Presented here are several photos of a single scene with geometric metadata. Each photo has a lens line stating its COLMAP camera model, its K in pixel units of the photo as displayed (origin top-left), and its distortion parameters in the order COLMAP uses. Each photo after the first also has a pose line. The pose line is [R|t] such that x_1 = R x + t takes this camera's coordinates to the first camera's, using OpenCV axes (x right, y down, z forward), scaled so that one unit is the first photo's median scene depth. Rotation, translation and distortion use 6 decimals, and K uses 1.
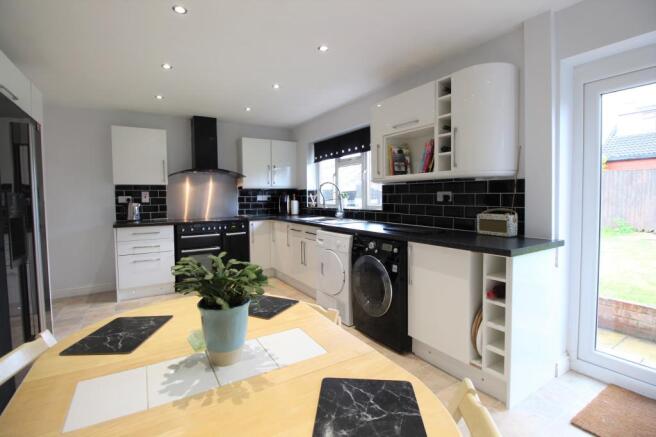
lens RADIAL K [[307.2, 0, 328.4], [0, 307.2, 213.0], [0, 0, 1]] dist [-0.000723, -0.000121]
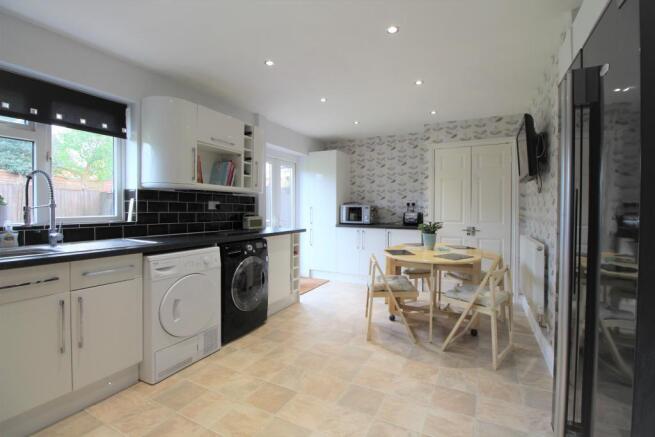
lens RADIAL K [[306.7, 0, 327.9], [0, 306.7, 215.9], [0, 0, 1]] dist [-0.000723, -0.000121]
pose [[-0.493745, -0.016106, 0.869458, -0.910579], [0.042816, 0.998166, 0.042804, -0.044157], [-0.868552, 0.058361, -0.492150, 1.197250]]
